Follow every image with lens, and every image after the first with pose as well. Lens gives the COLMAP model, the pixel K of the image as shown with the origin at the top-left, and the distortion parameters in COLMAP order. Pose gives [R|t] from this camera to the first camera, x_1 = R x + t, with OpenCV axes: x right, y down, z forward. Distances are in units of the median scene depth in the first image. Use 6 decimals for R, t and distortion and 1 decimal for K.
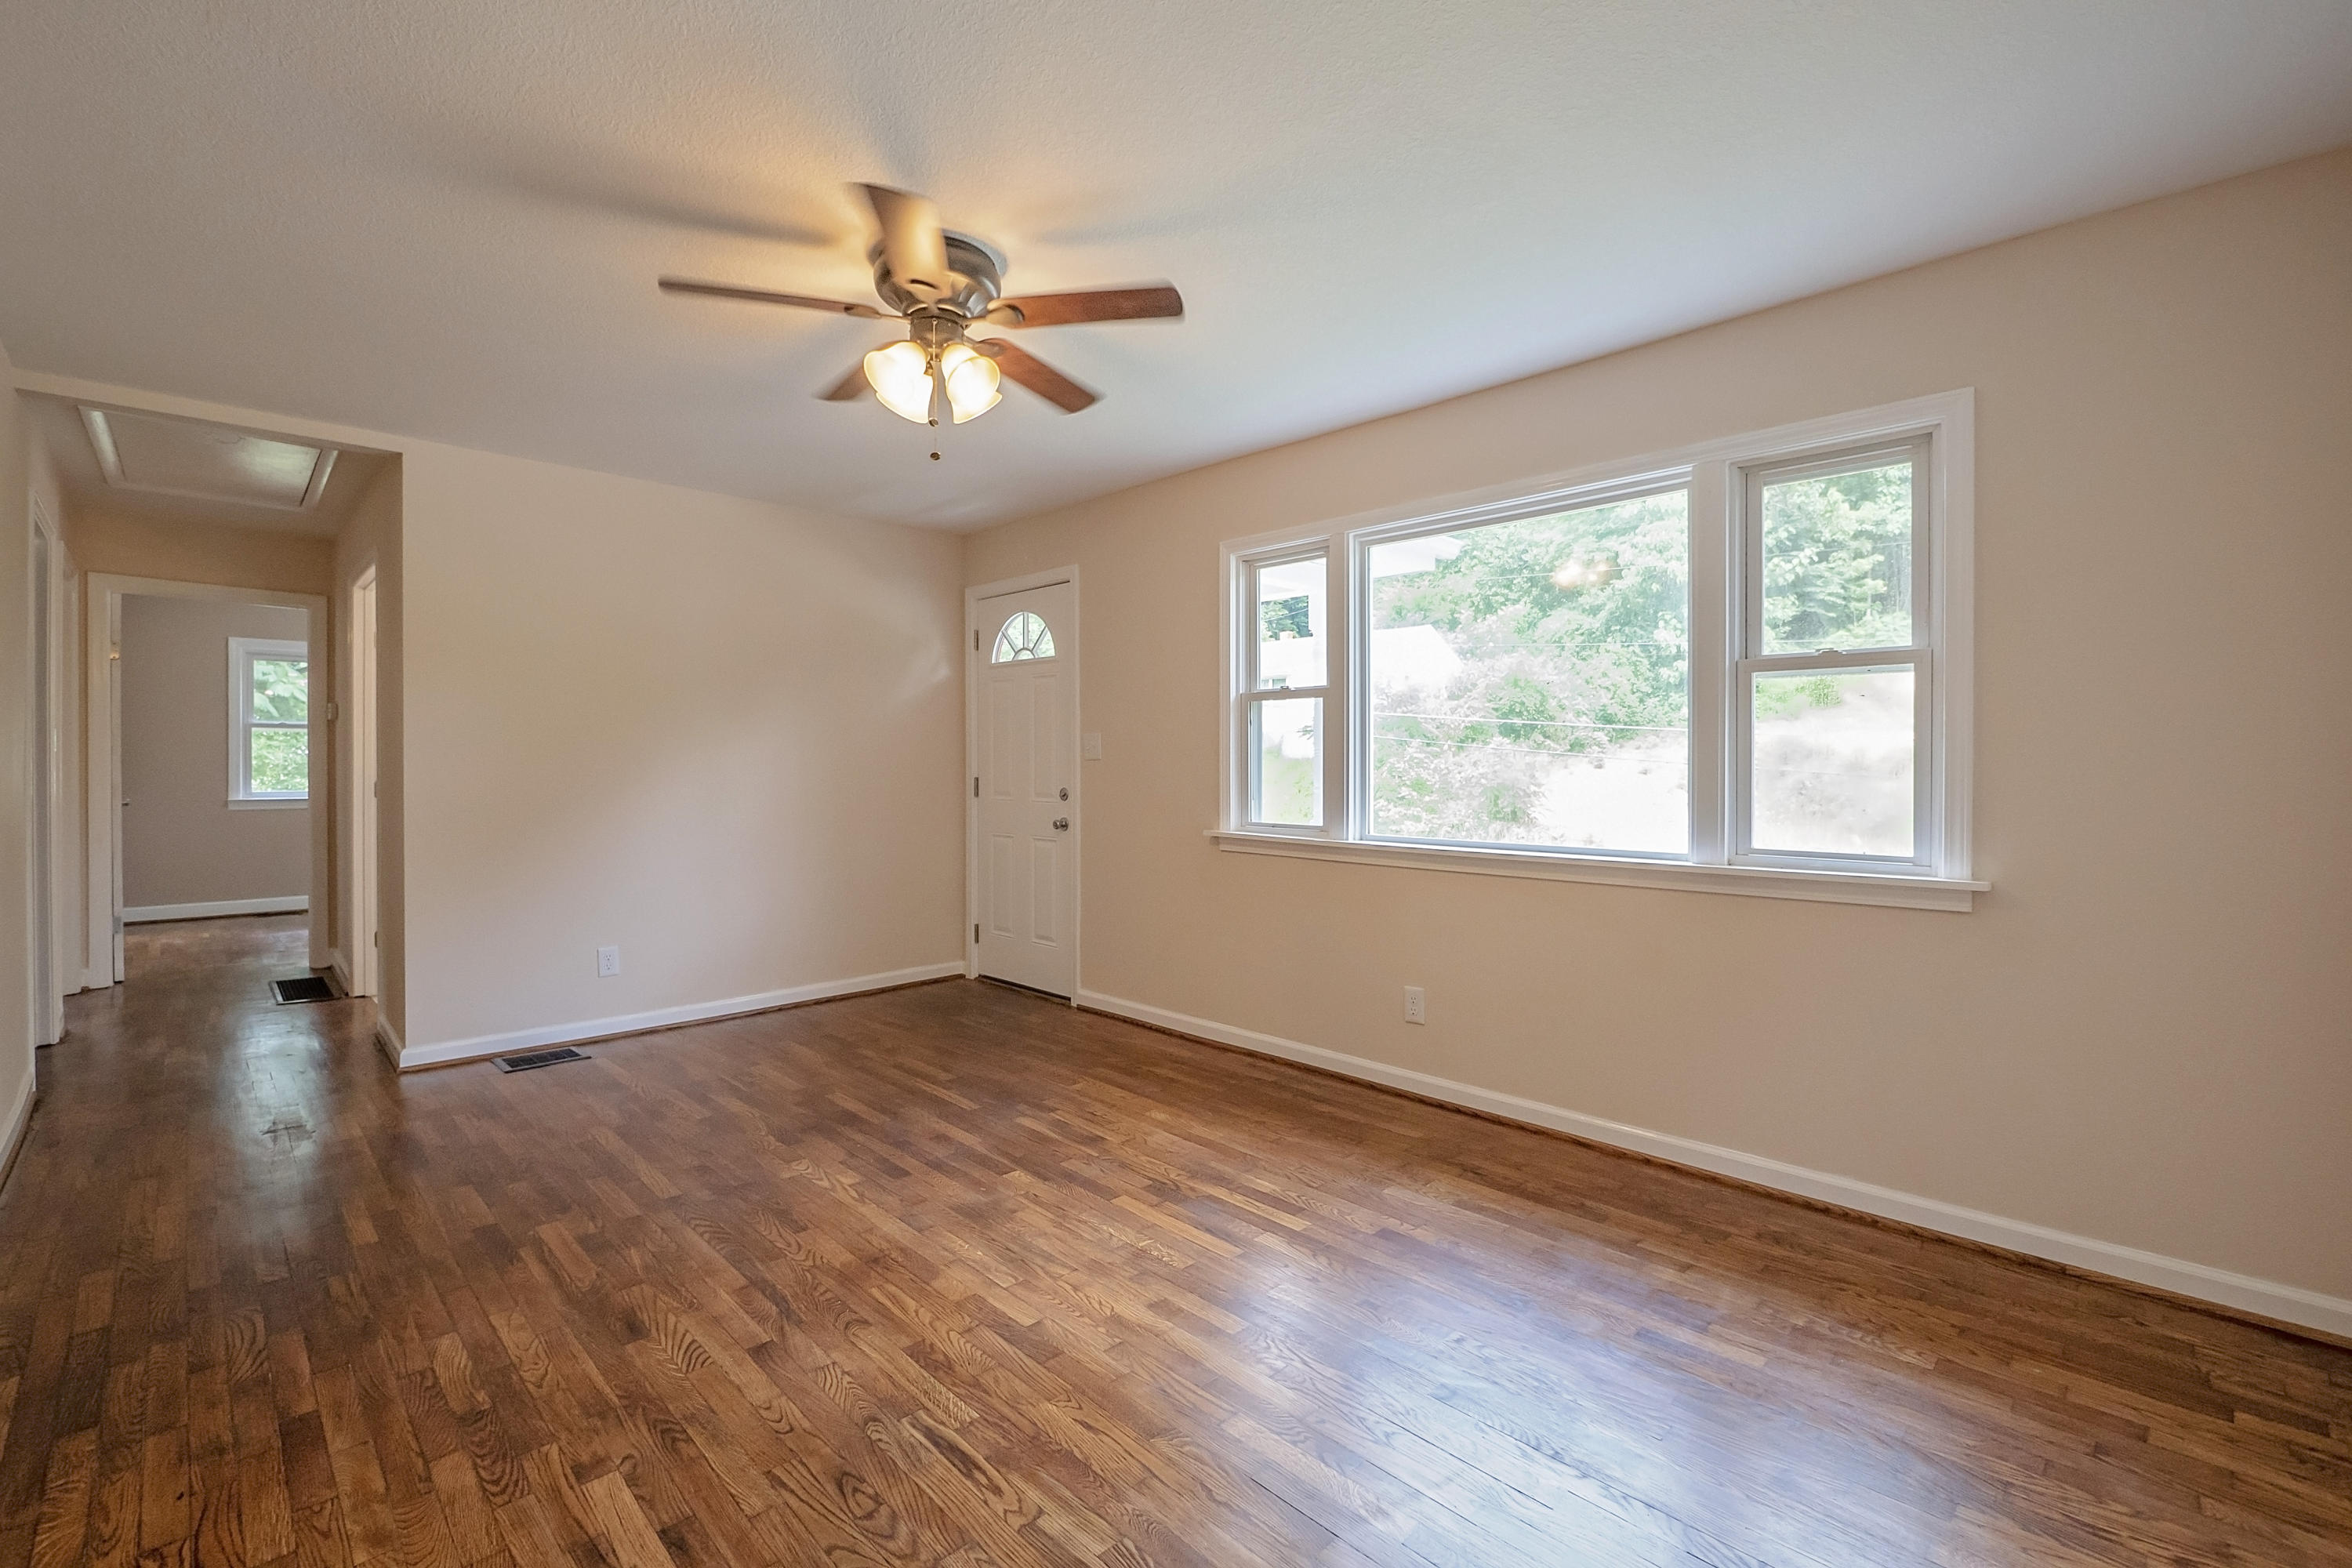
lens RADIAL K [[1022.5, 0, 1182.1], [0, 1022.5, 774.1], [0, 0, 1]] dist [-0.007798, 0.000045]
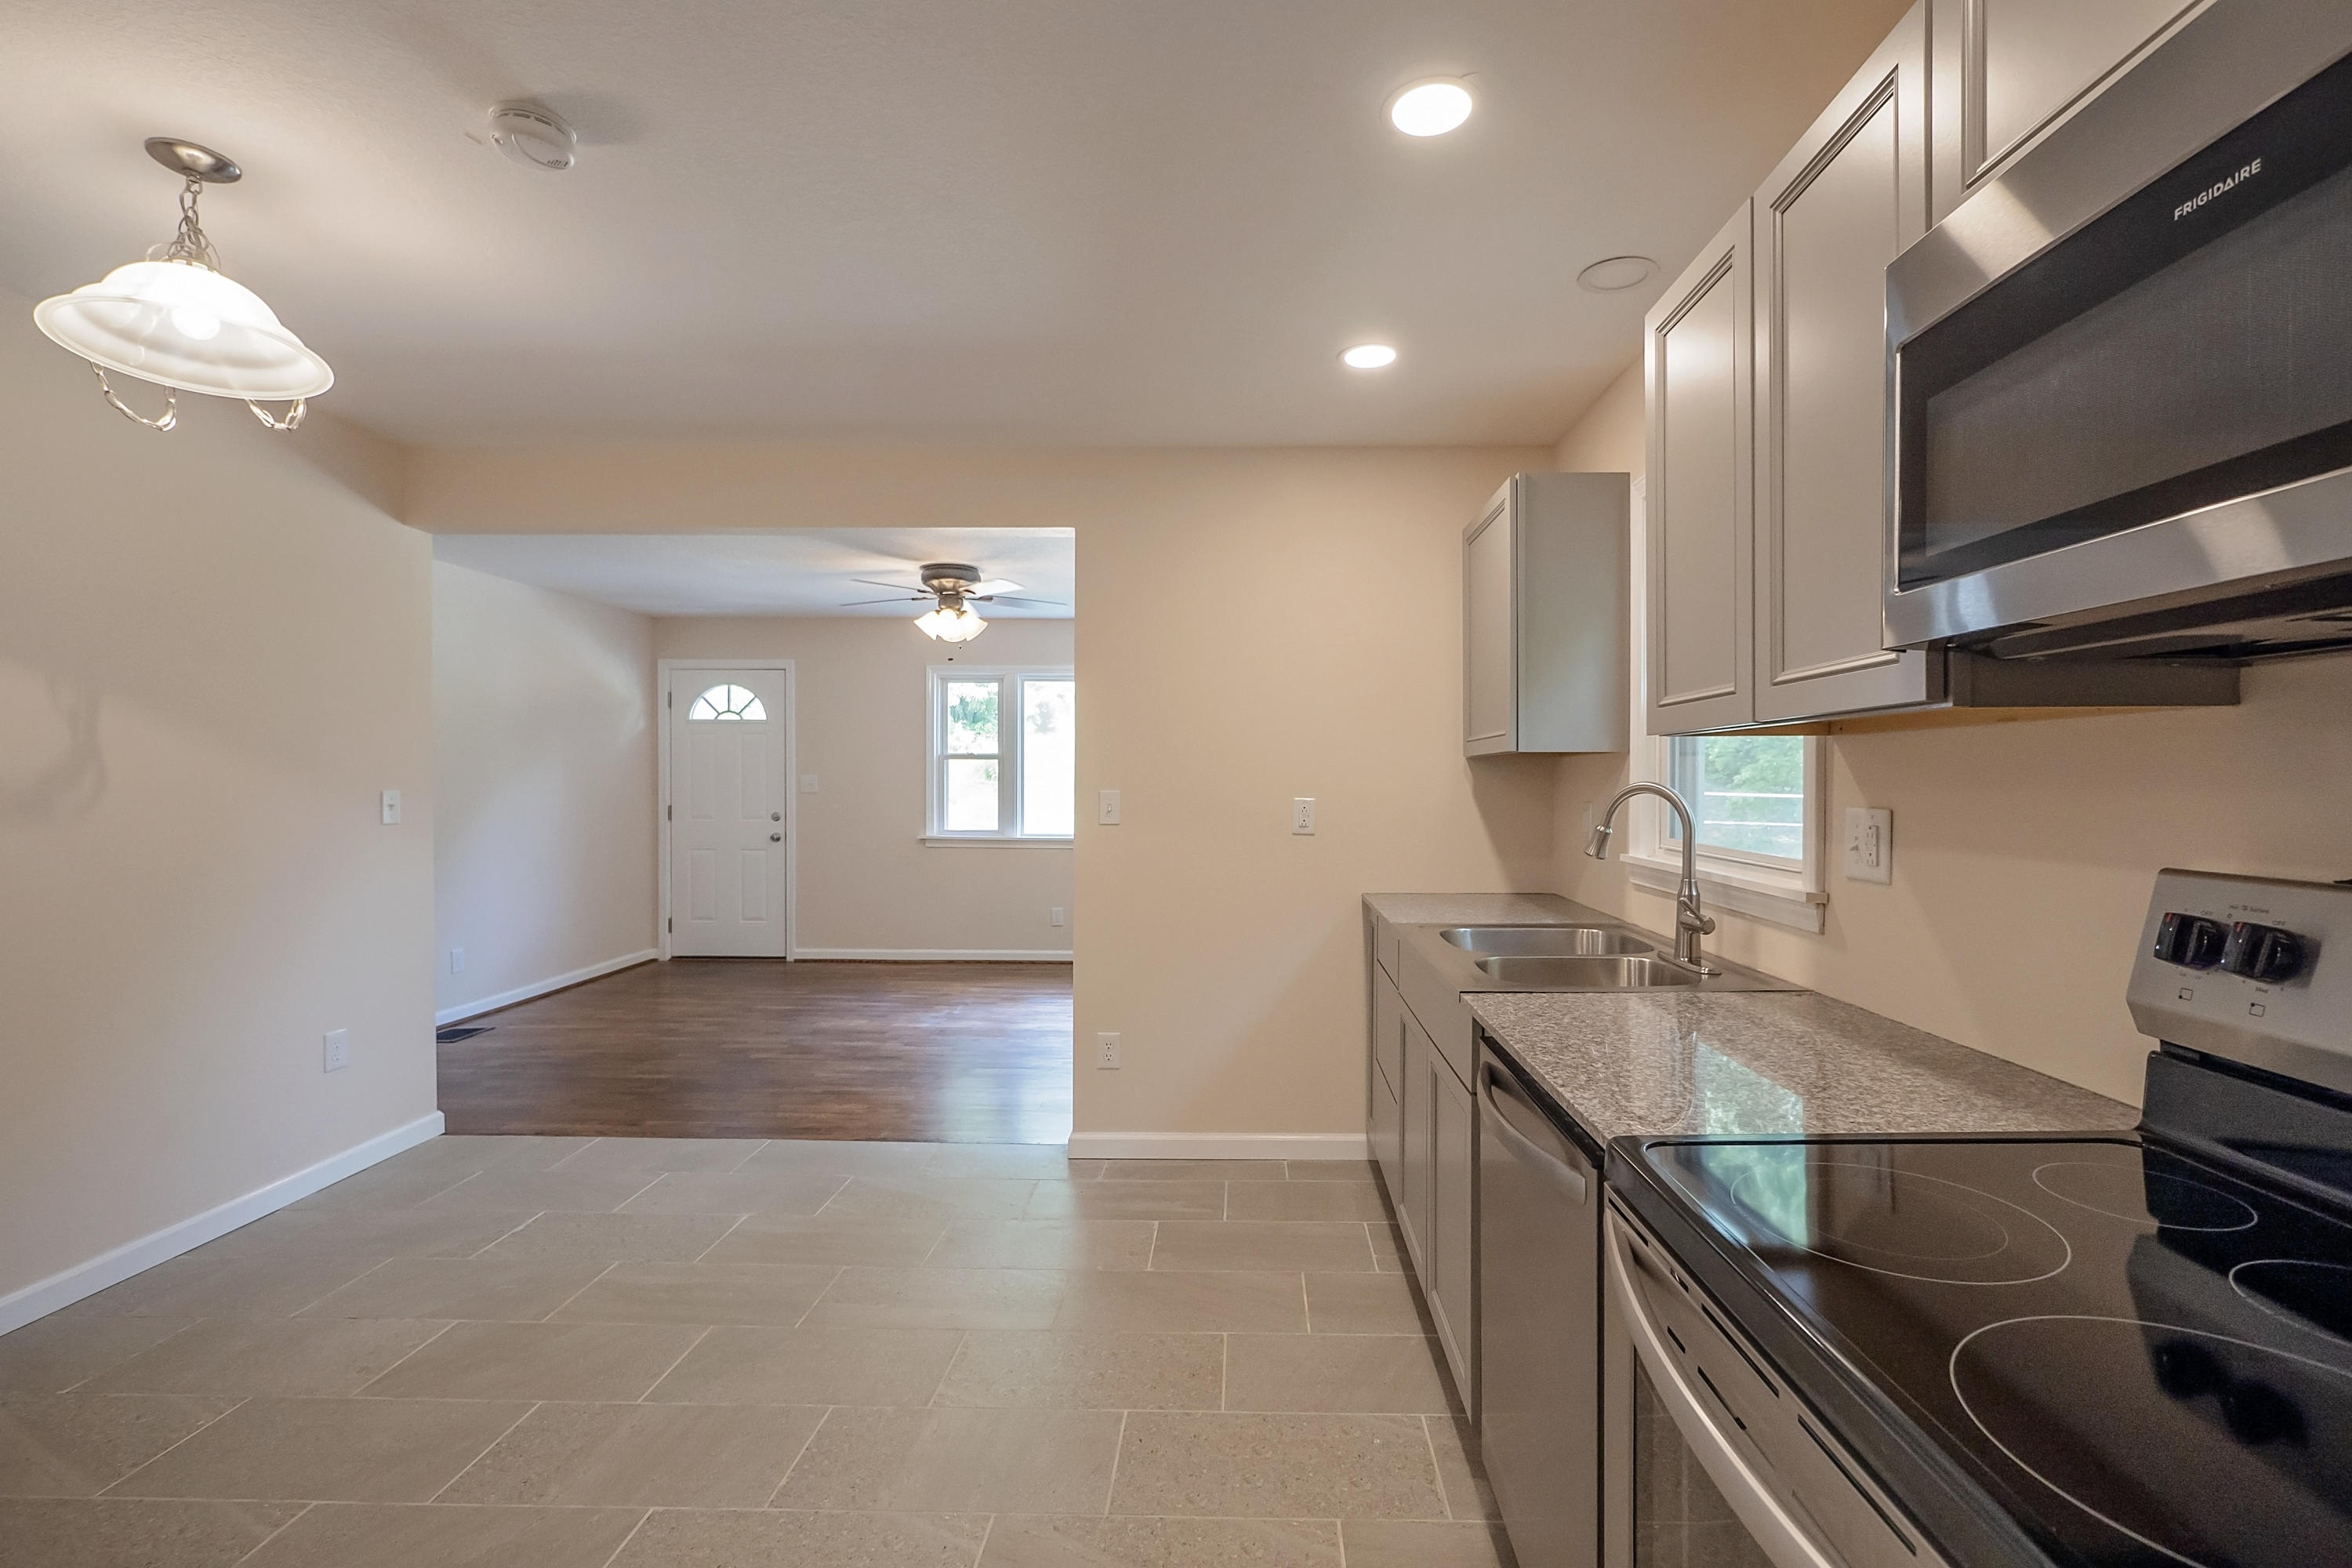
lens RADIAL K [[1024.7, 0, 1235.8], [0, 1024.7, 792.1], [0, 0, 1]] dist [0.000207, 0.000149]
pose [[0.711163, -0.008876, 0.702971, -0.866725], [0.004389, 0.999957, 0.008186, -0.030433], [-0.703013, -0.002736, 0.711171, -0.624555]]
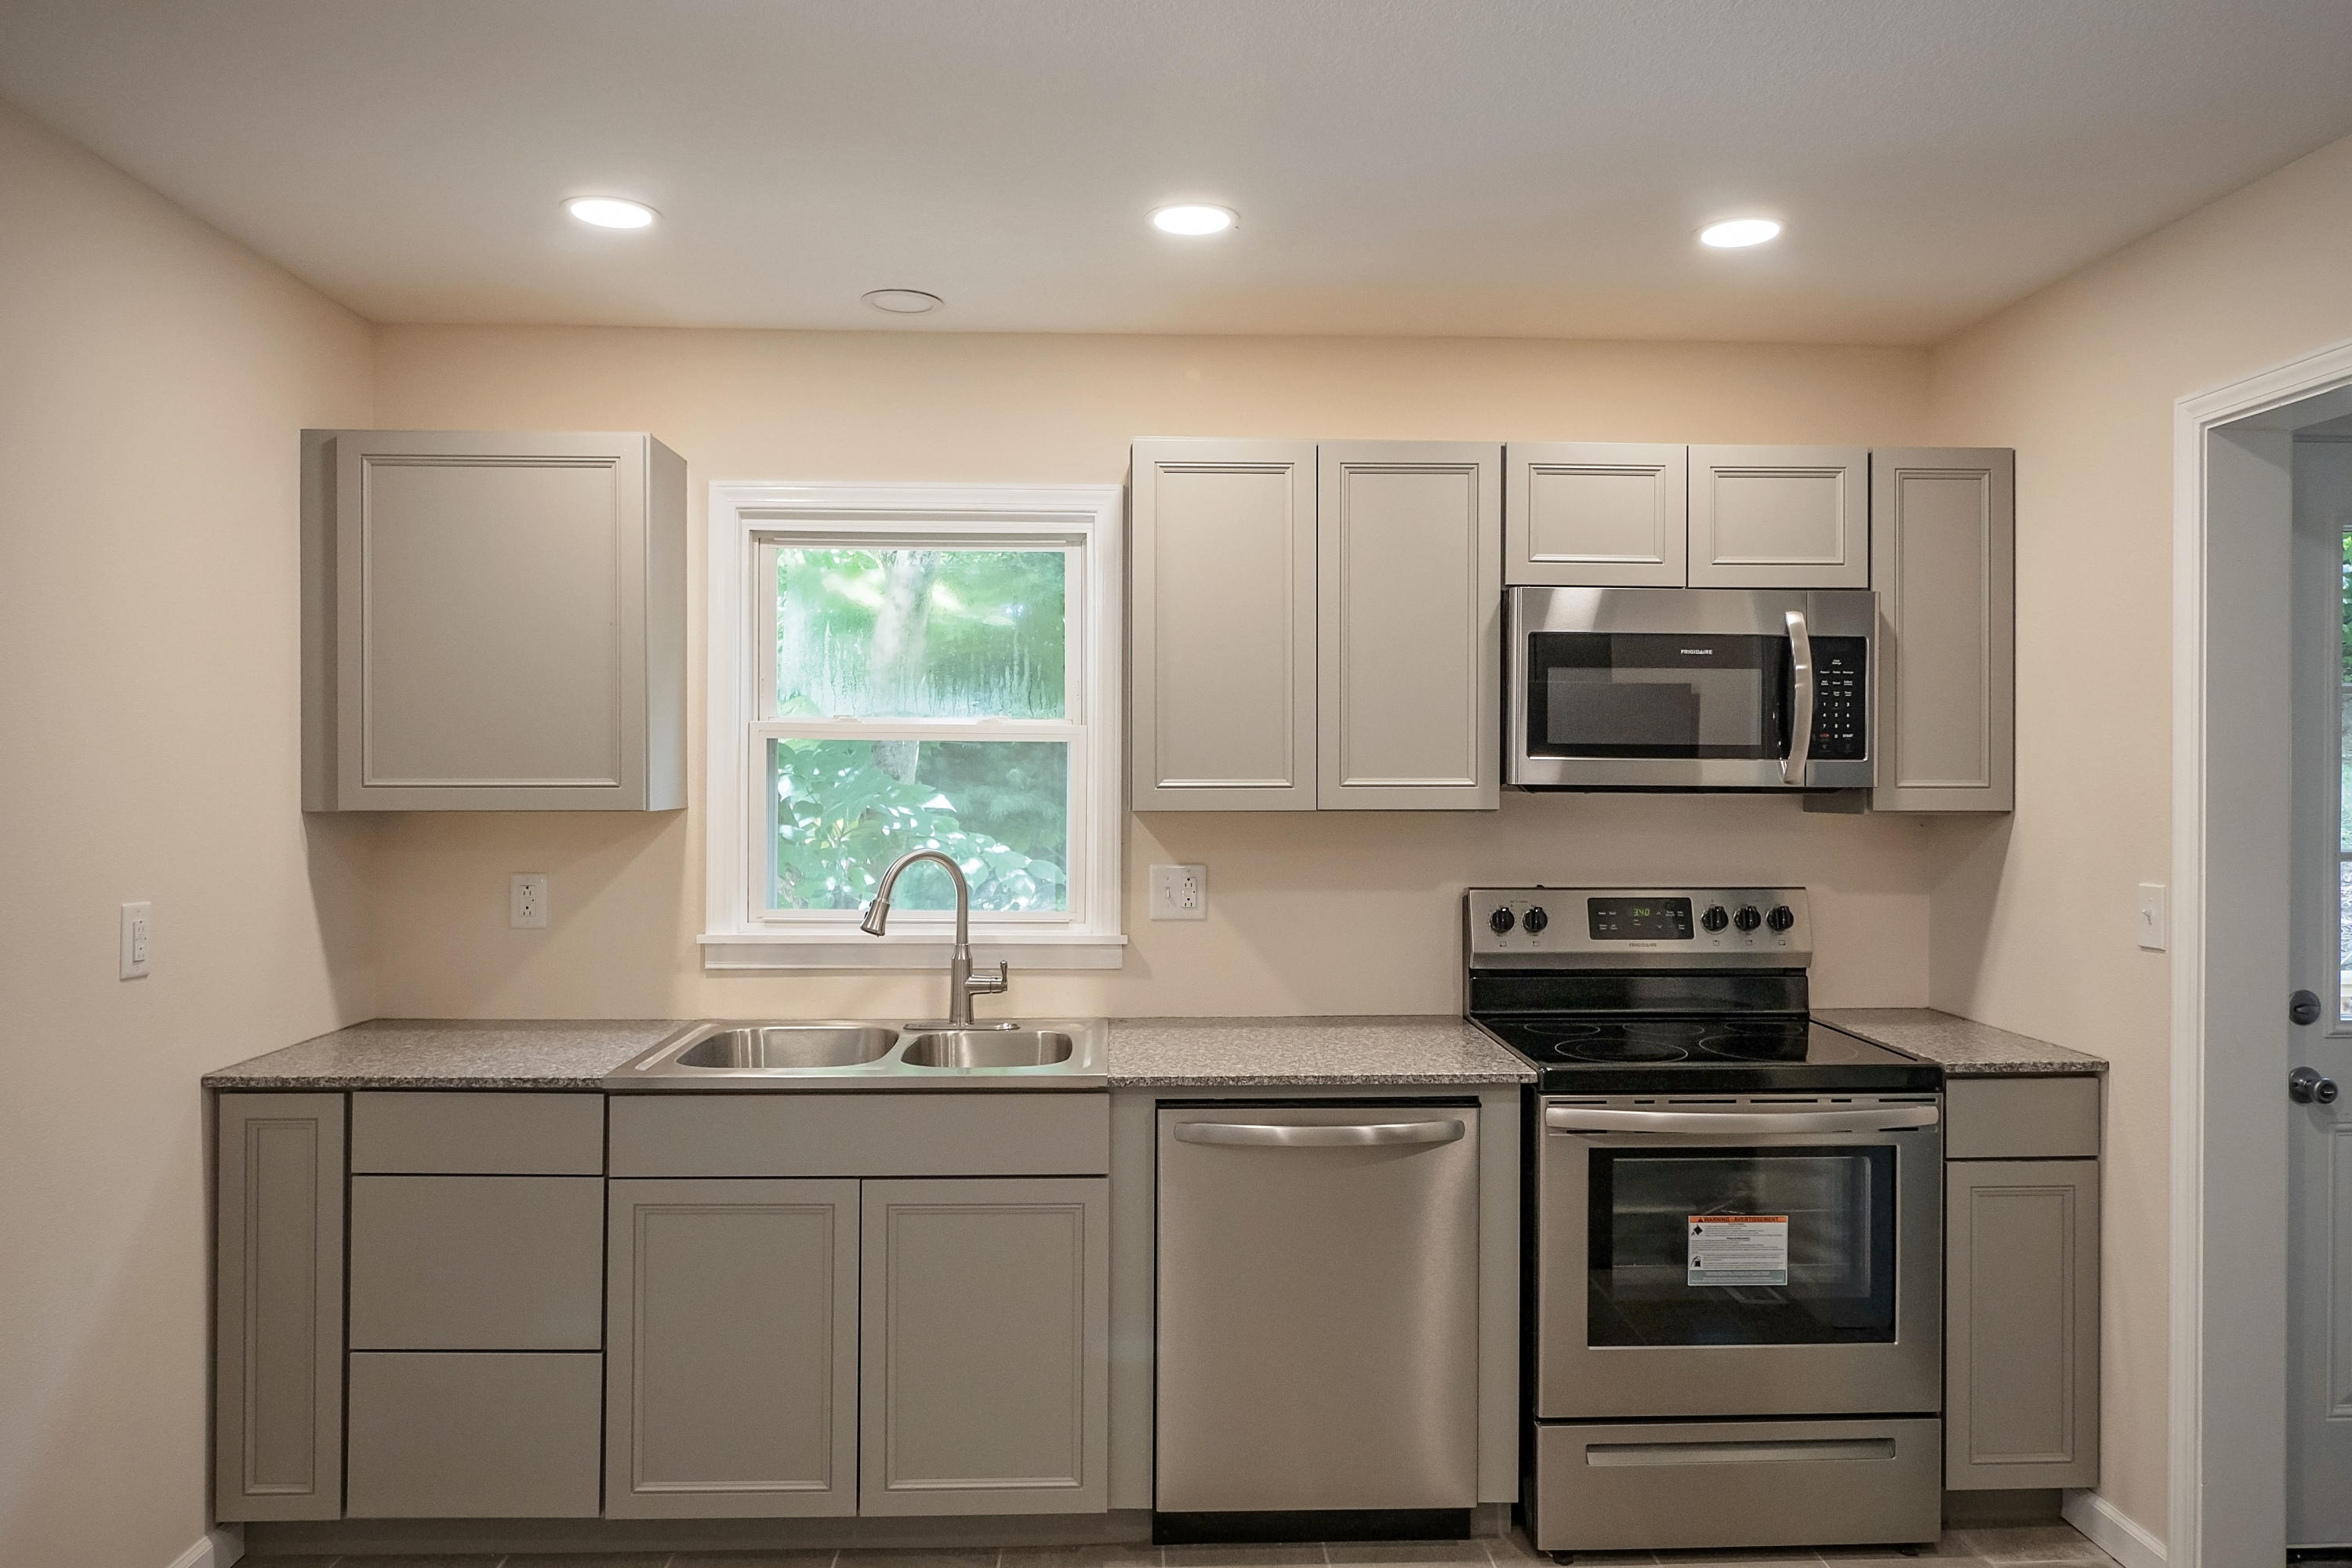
lens RADIAL K [[1616.6, 0, 1176.6], [0, 1616.6, 753.1], [0, 0, 1]] dist [0.004045, -0.001013]
pose [[-0.744883, 0.000094, 0.667195, -0.983395], [-0.001833, 0.999996, -0.002187, -0.081586], [-0.667193, -0.002852, -0.744880, 0.209334]]
